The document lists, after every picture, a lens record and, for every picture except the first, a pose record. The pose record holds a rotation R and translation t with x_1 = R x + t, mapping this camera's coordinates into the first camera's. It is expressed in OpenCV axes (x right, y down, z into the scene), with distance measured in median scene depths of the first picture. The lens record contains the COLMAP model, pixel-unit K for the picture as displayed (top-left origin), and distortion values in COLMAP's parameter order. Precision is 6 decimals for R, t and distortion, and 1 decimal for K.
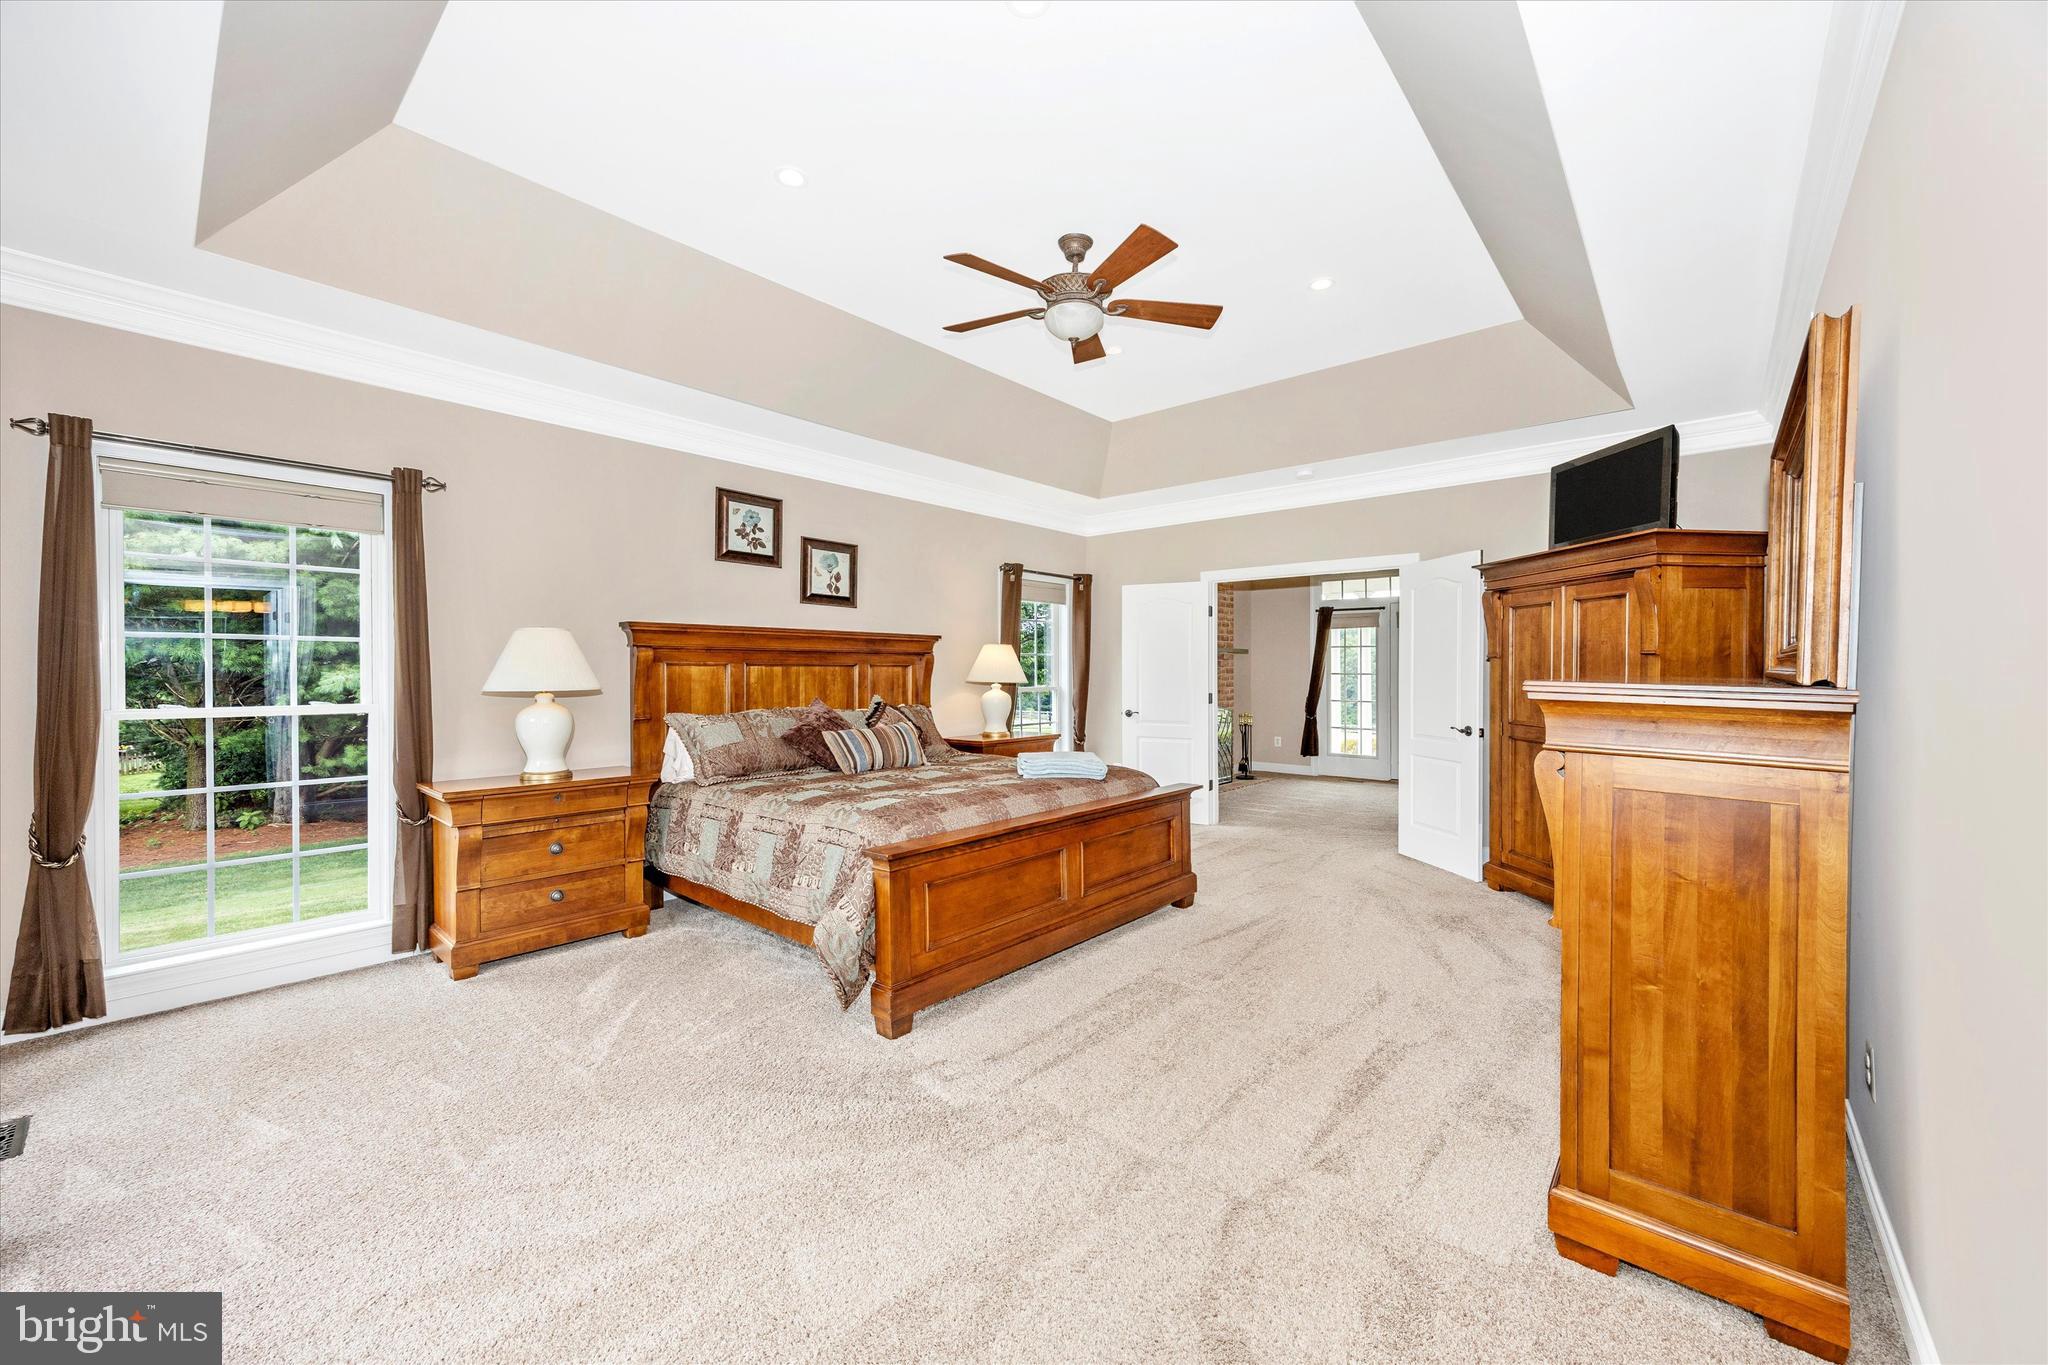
lens RADIAL K [[780.5, 0, 1028.4], [0, 780.5, 676.2], [0, 0, 1]] dist [0.003128, -0.000444]
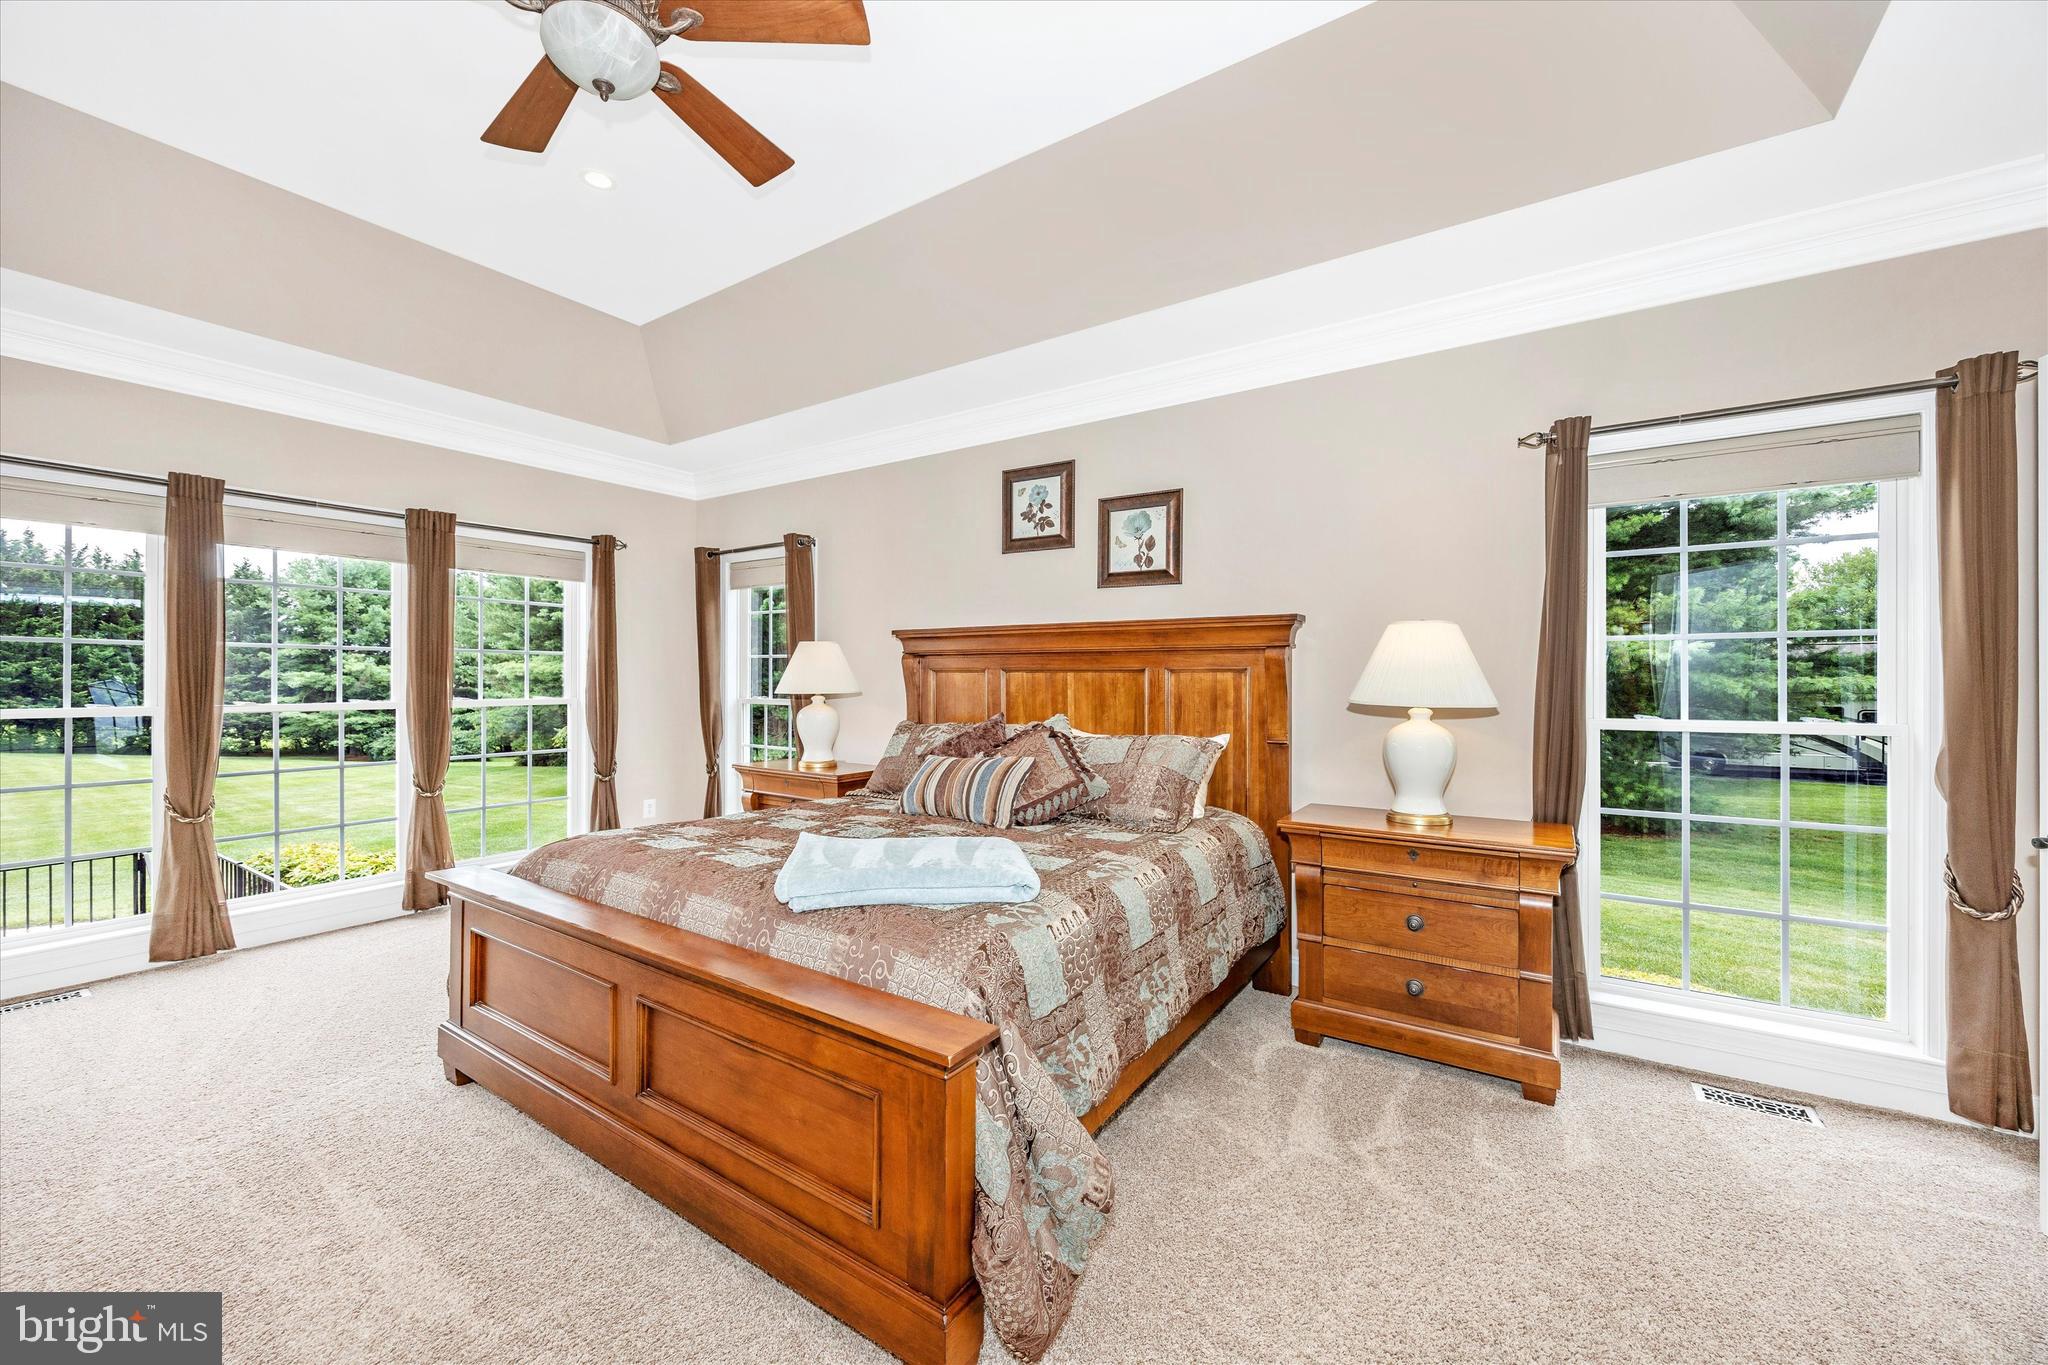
lens RADIAL K [[780.5, 0, 1024.8], [0, 780.5, 679.0], [0, 0, 1]] dist [0.003128, -0.000444]
pose [[0.131929, -0.002971, -0.991255, 0.452408], [-0.017055, 0.999841, -0.005267, -0.001380], [0.991112, 0.017600, 0.131858, 0.851044]]
